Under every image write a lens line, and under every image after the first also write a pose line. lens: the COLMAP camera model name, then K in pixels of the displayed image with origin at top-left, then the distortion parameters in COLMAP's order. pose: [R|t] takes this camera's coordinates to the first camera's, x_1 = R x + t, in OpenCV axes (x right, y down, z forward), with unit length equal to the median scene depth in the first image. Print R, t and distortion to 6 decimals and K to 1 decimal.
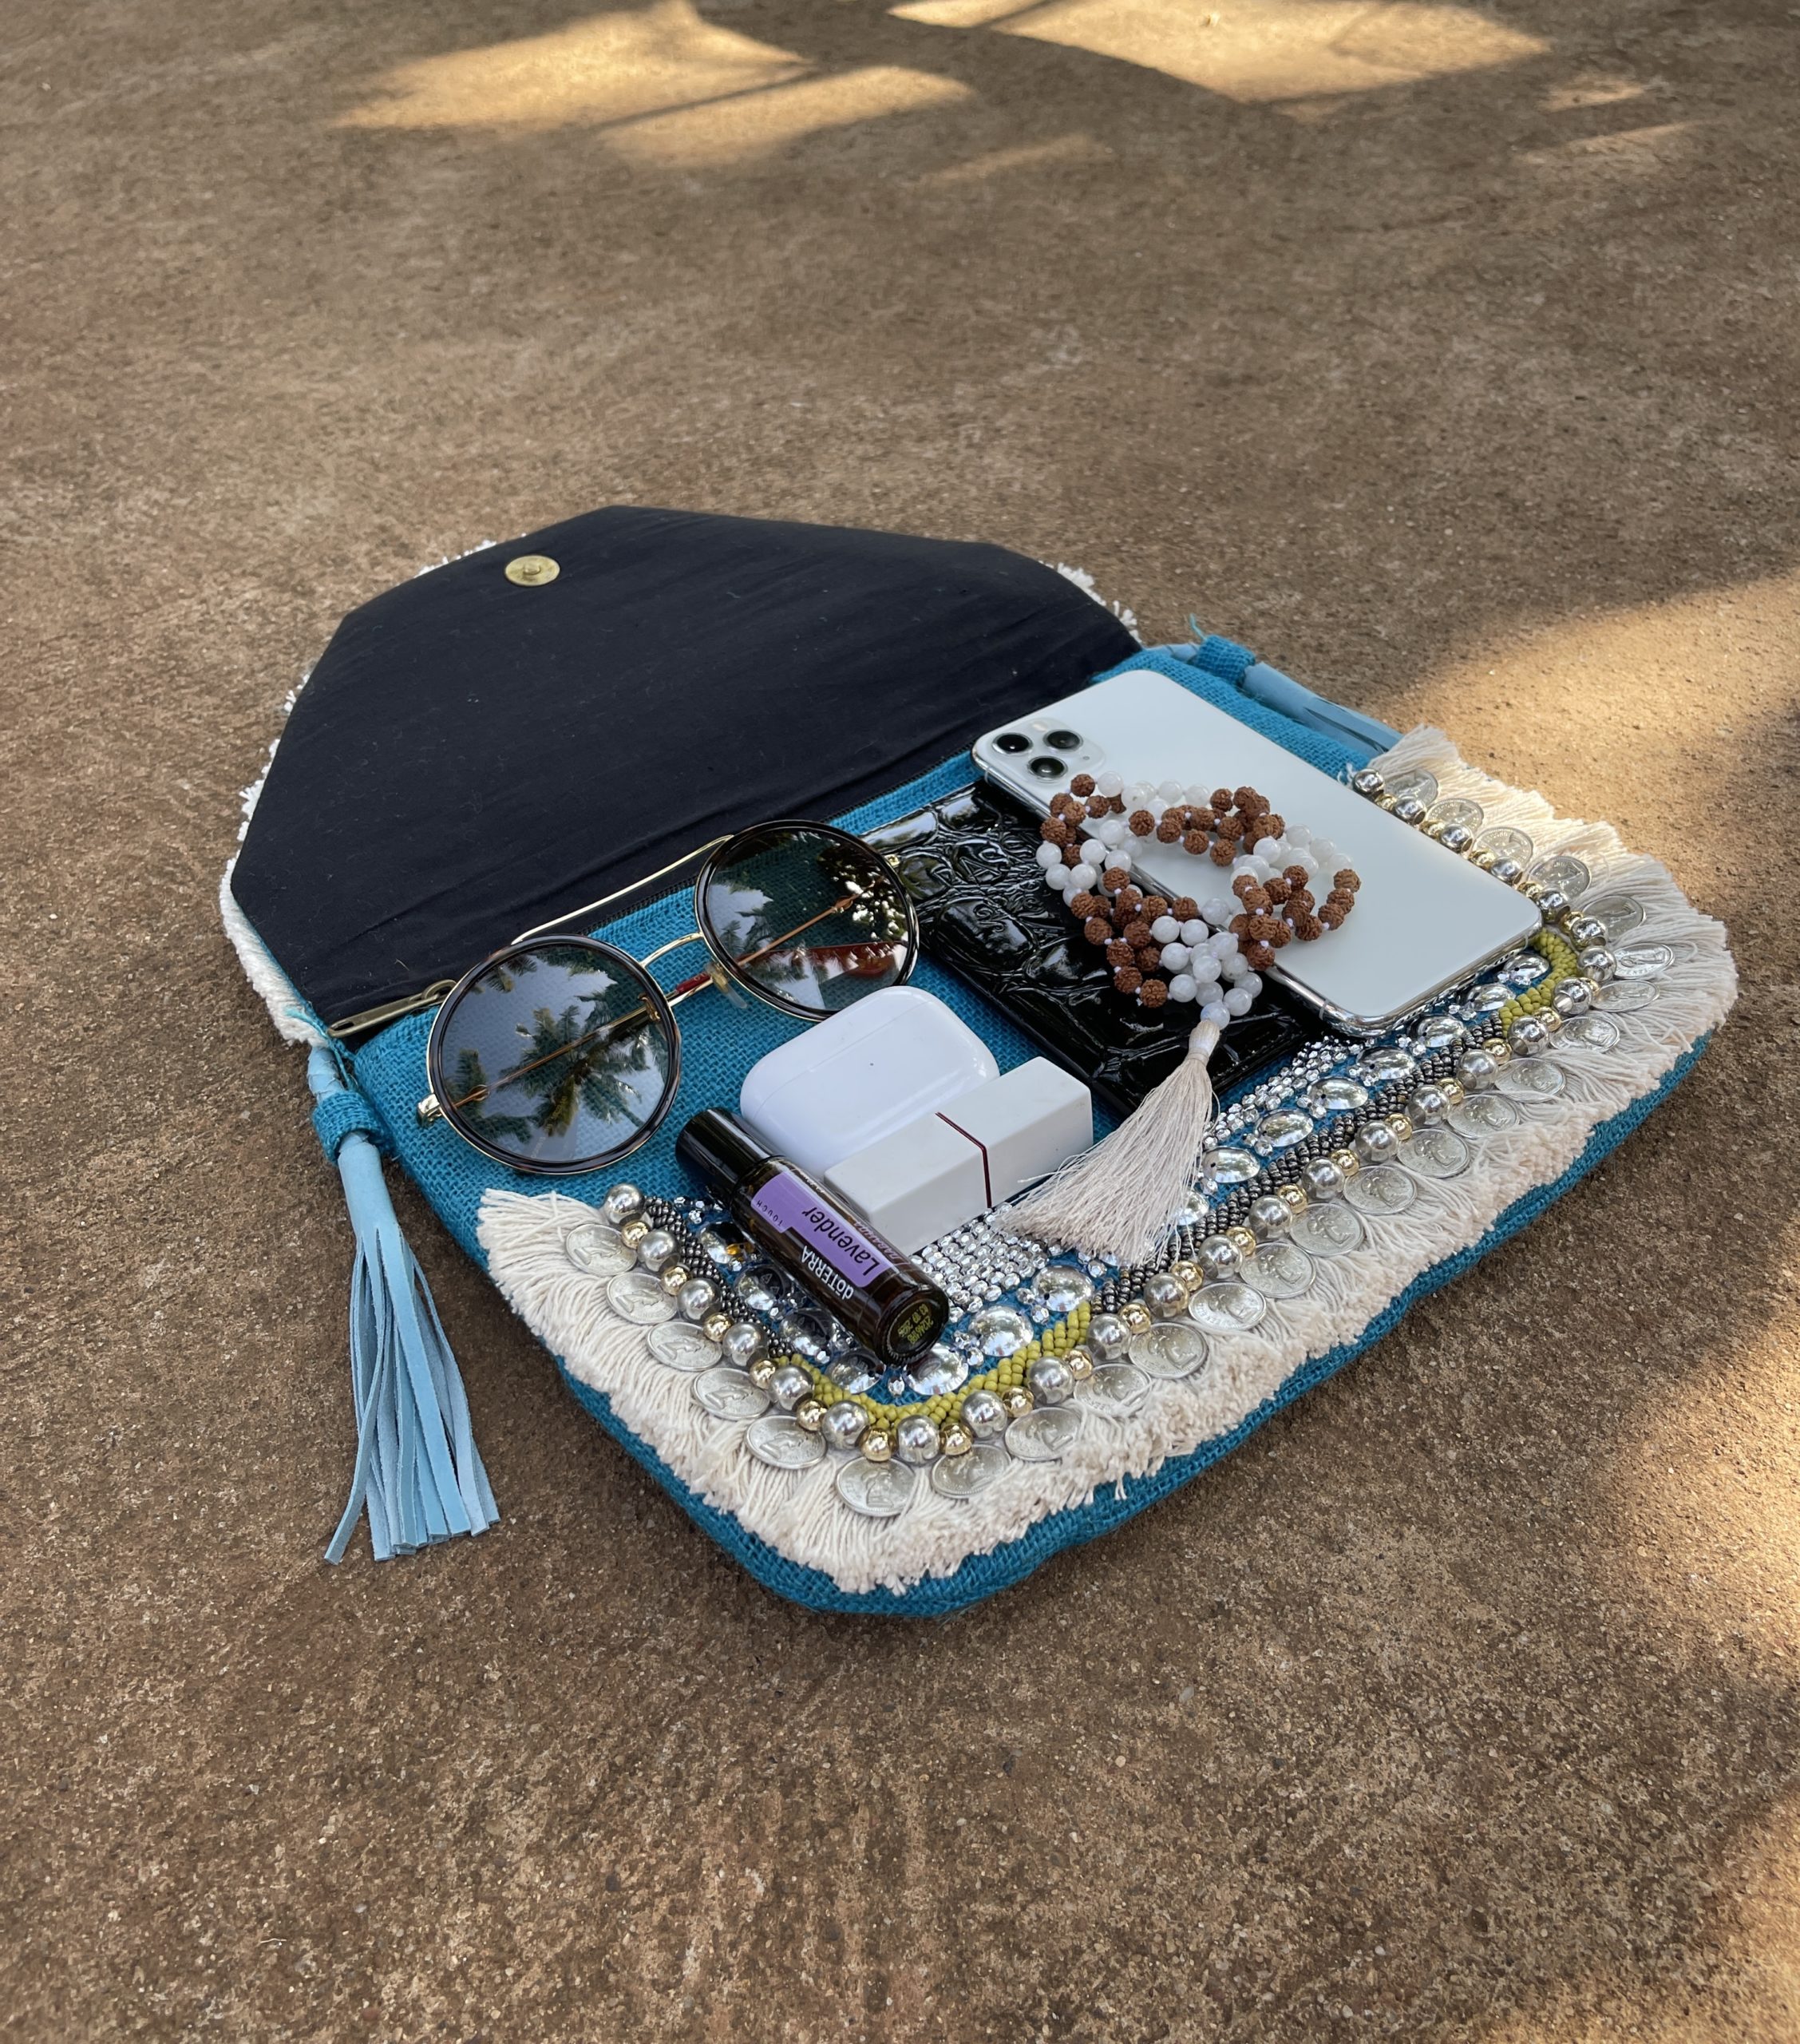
lens RADIAL K [[1821.5, 0, 914.7], [0, 1821.5, 1027.9], [0, 0, 1]] dist [0.025785, -0.003198]
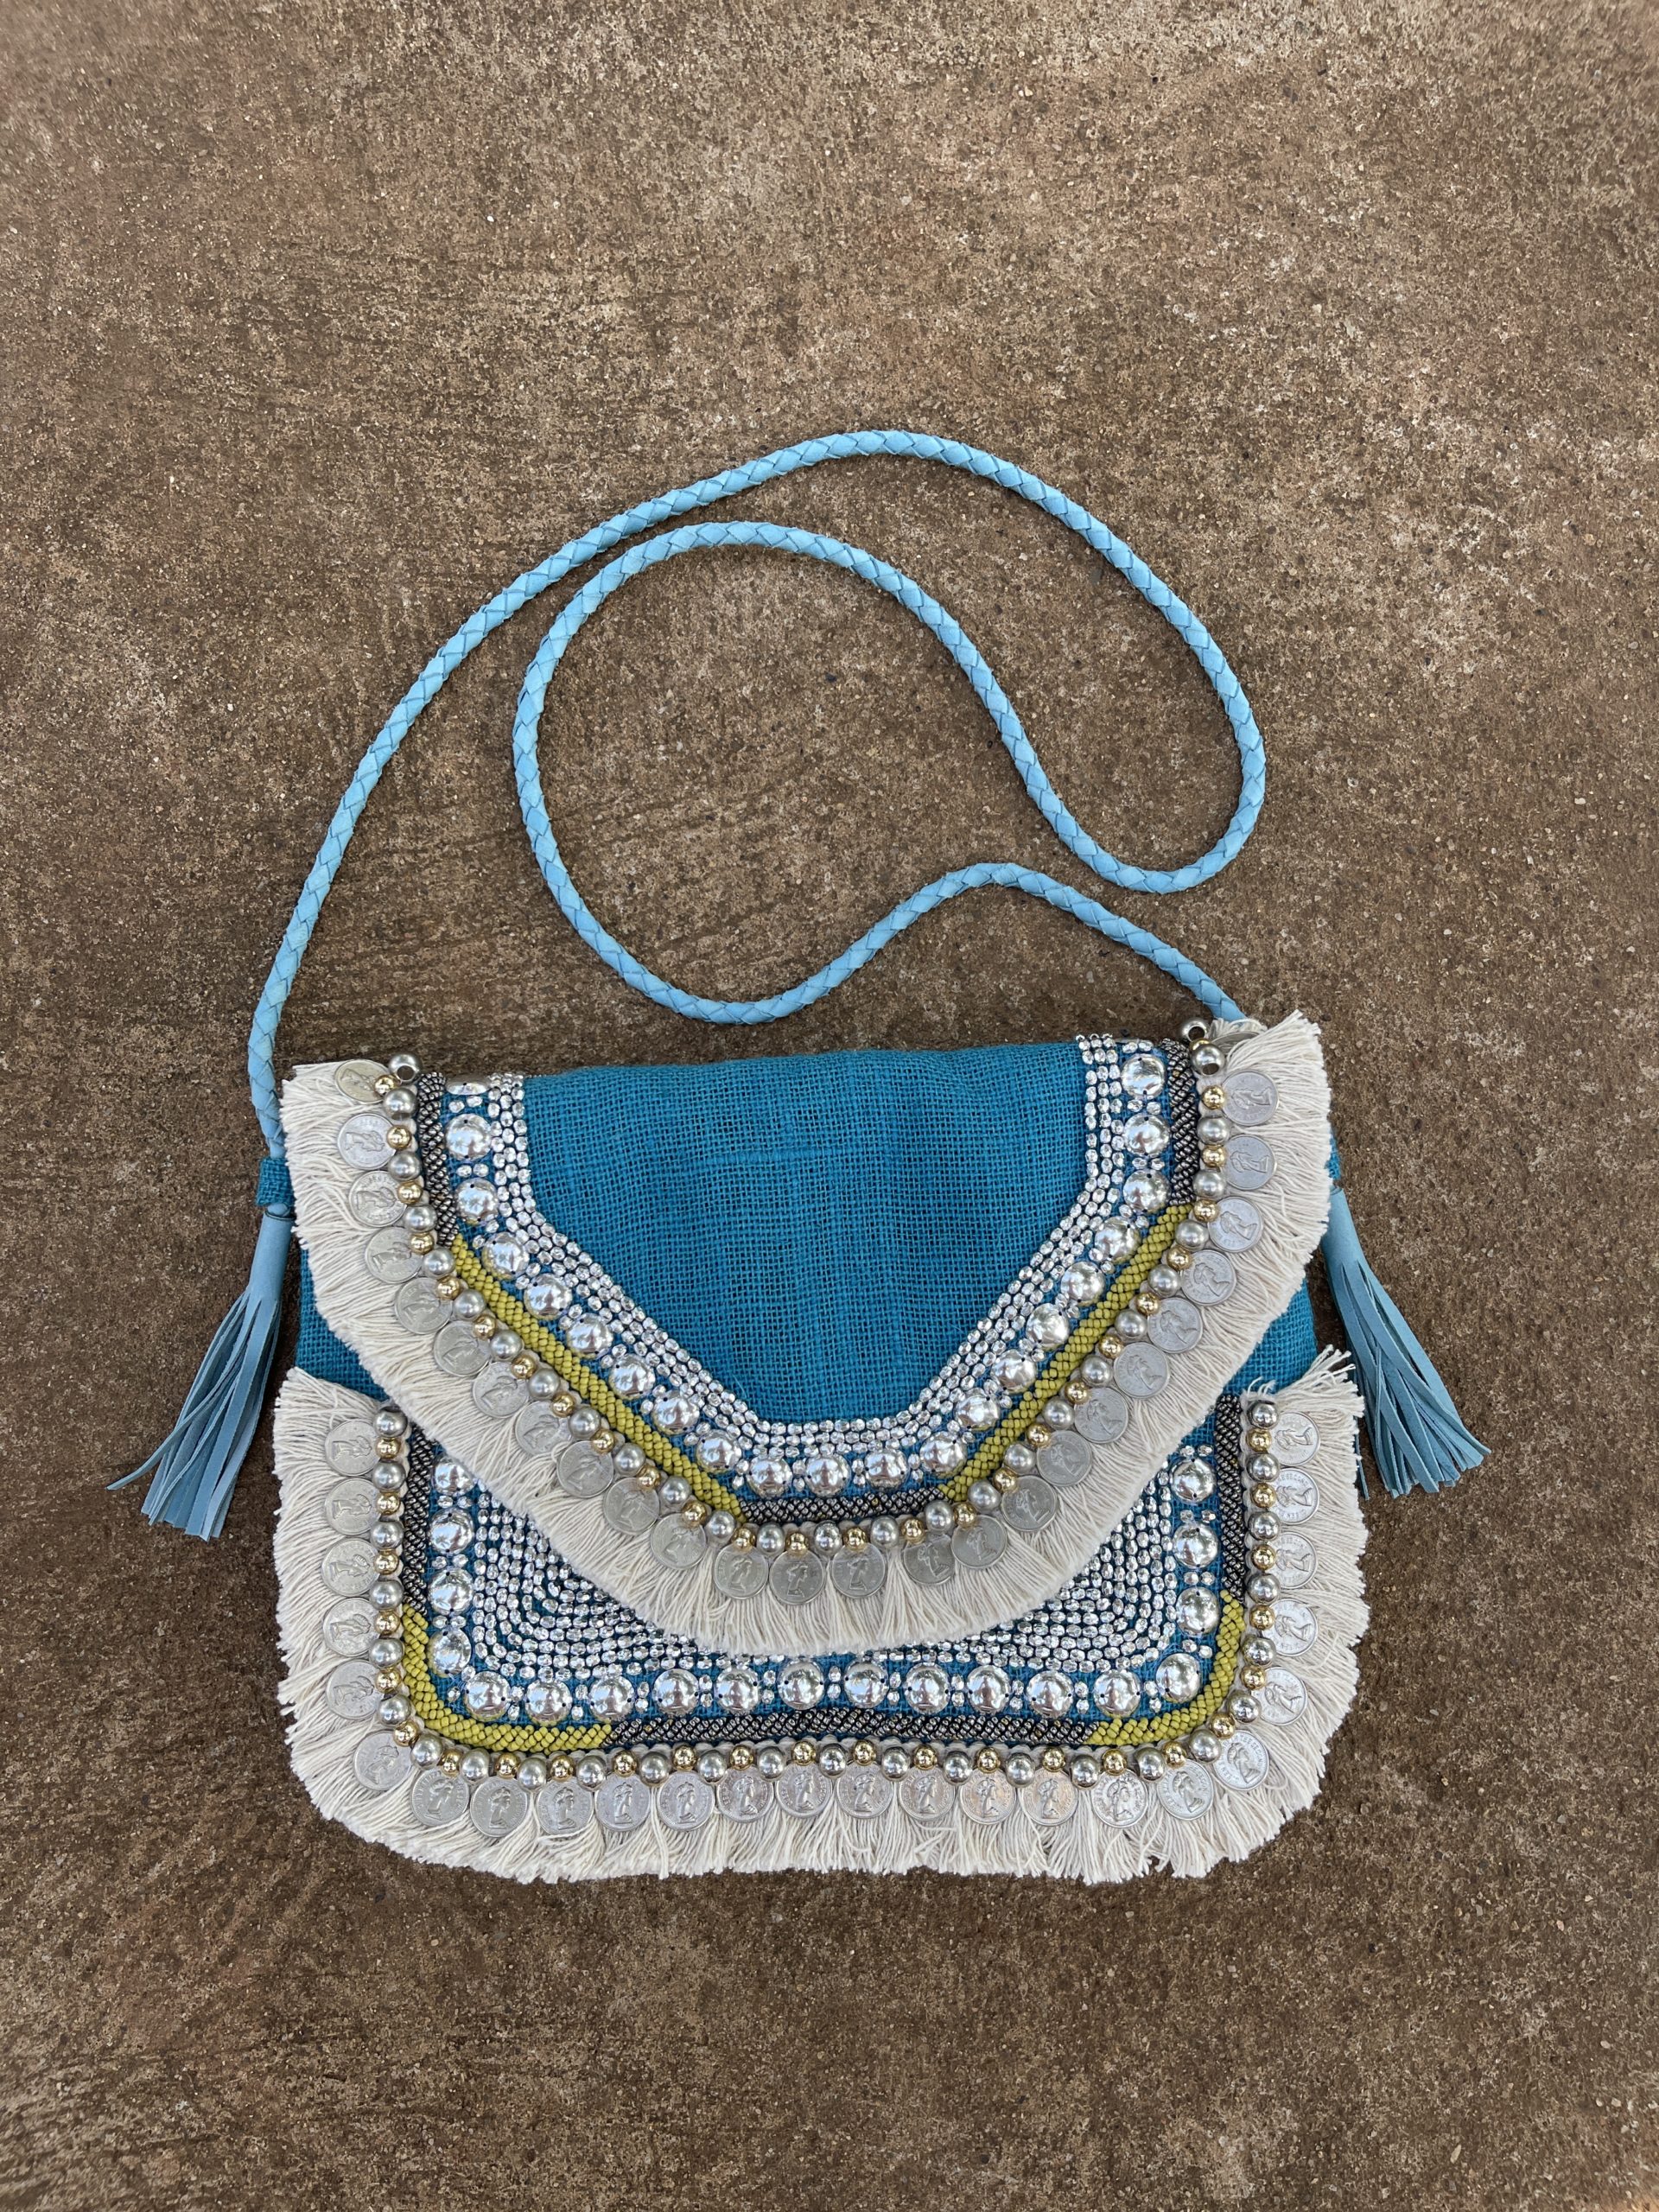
lens RADIAL K [[1608.4, 0, 834.1], [0, 1608.4, 1126.8], [0, 0, 1]] dist [0.064985, -0.083011]
pose [[0.783286, 0.621624, -0.006870, -0.040809], [-0.461260, 0.588555, 0.663960, -0.996833], [0.416777, -0.516901, 0.747737, 0.418764]]
